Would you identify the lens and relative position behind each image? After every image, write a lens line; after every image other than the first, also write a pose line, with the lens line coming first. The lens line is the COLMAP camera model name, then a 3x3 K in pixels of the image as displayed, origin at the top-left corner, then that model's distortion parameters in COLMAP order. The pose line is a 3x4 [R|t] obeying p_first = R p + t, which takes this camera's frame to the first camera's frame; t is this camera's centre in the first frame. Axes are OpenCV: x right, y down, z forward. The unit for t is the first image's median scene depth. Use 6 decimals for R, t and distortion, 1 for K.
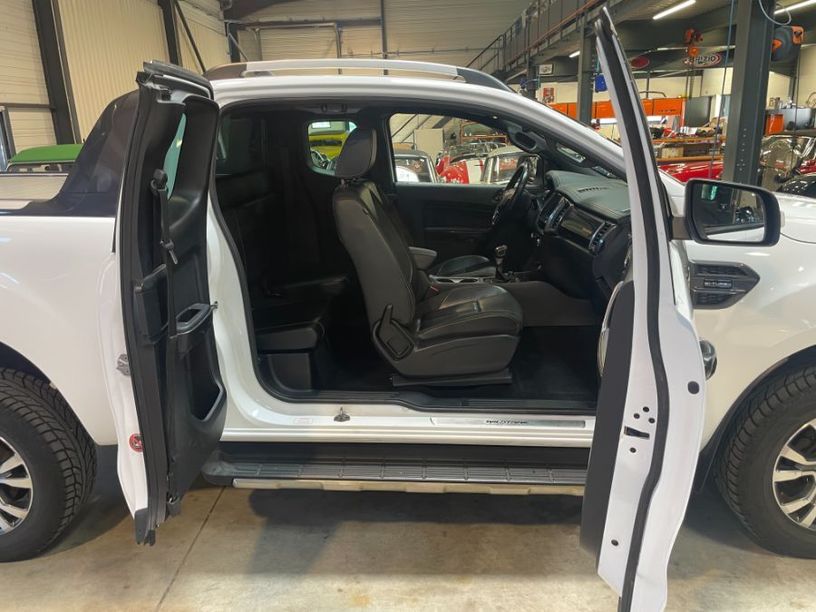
lens RADIAL K [[617.9, 0, 403.8], [0, 617.9, 302.7], [0, 0, 1]] dist [0.102392, -0.139874]
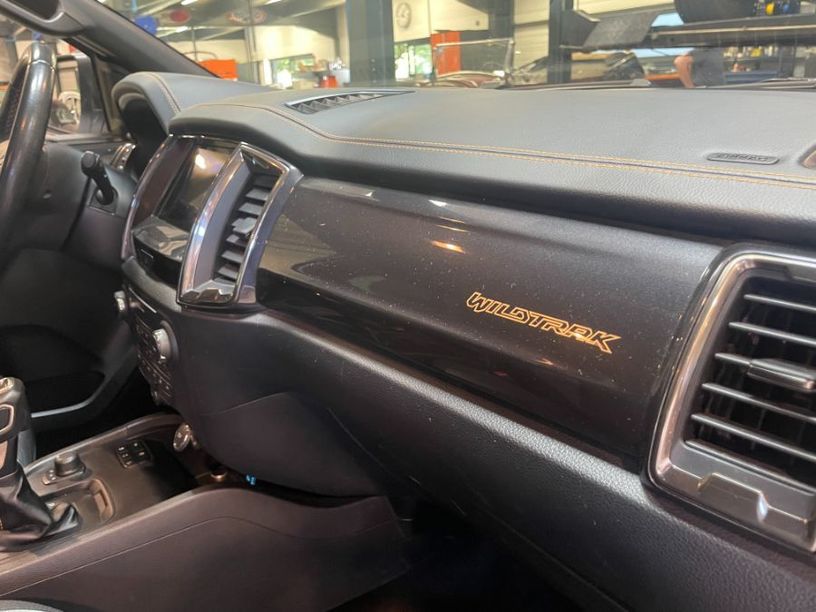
lens RADIAL K [[617.9, 0, 403.8], [0, 617.9, 302.7], [0, 0, 1]] dist [0.102392, -0.139874]
pose [[0.784682, -0.215279, 0.581317, 0.127368], [0.195180, 0.975866, 0.097932, -0.096955], [-0.588371, 0.036616, 0.807762, 0.625539]]
